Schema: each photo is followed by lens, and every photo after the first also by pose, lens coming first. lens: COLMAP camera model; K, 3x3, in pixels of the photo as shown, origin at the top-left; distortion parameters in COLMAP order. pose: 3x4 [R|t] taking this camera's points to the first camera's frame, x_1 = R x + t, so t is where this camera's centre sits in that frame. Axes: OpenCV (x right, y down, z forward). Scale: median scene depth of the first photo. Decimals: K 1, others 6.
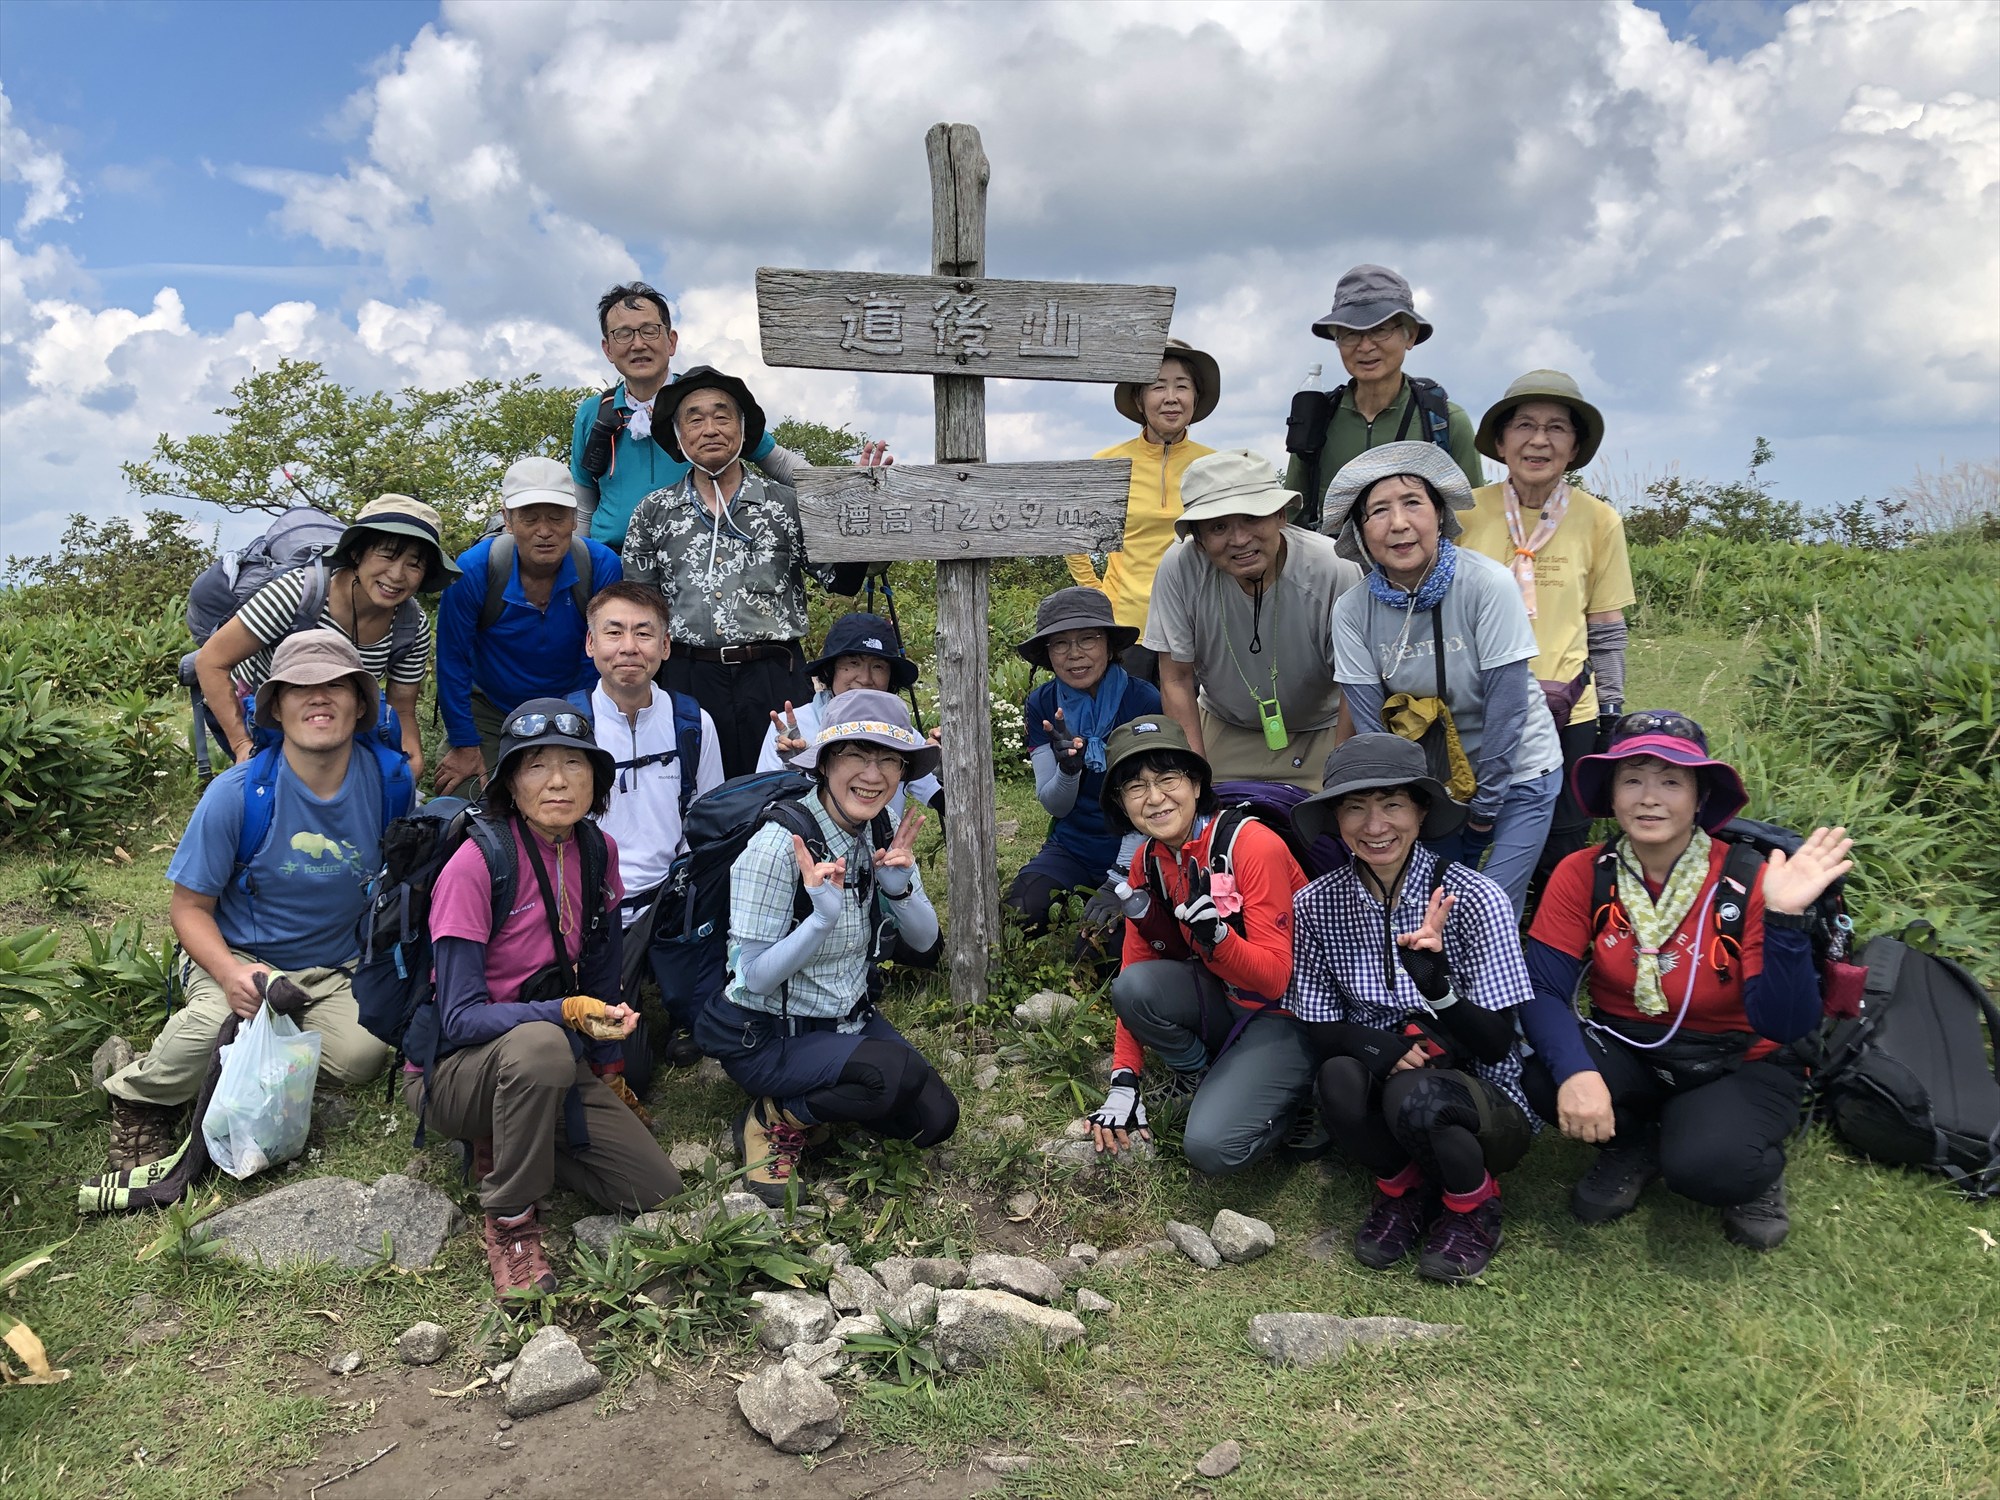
lens RADIAL K [[1632.9, 0, 999.5], [0, 1632.9, 741.9], [0, 0, 1]] dist [0.039162, 0.003595]
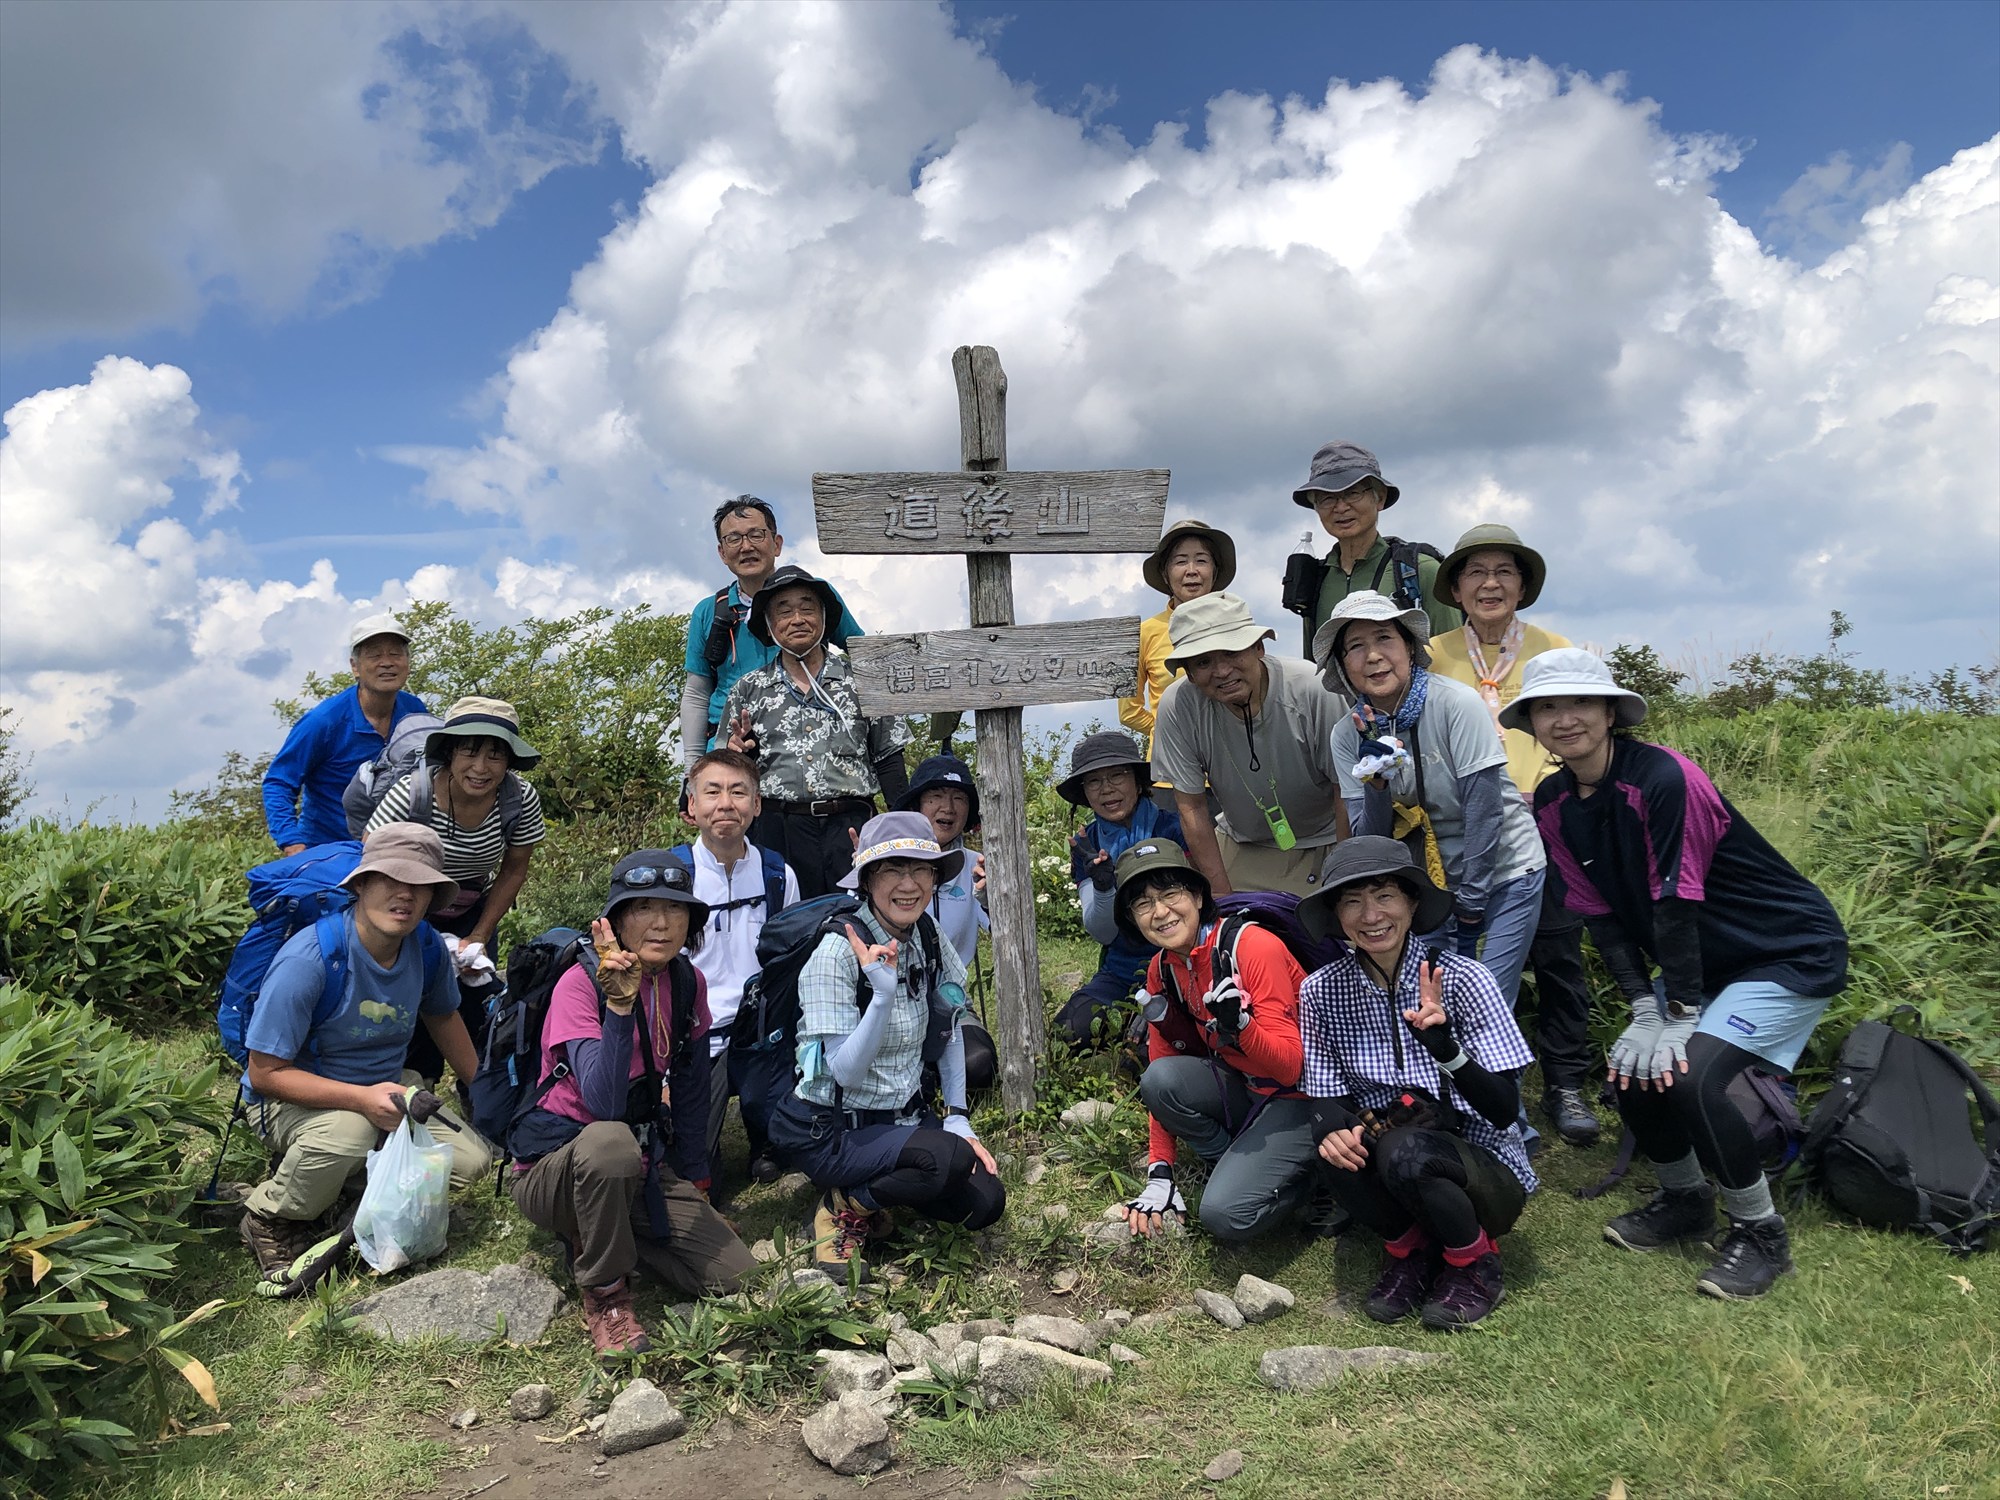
lens RADIAL K [[1632.9, 0, 1004.4], [0, 1632.9, 747.3], [0, 0, 1]] dist [0.039162, 0.003595]
pose [[0.996856, -0.046242, -0.064337, 0.056292], [0.037342, 0.990380, -0.133244, 0.067961], [0.069879, 0.130422, 0.988993, -0.128056]]
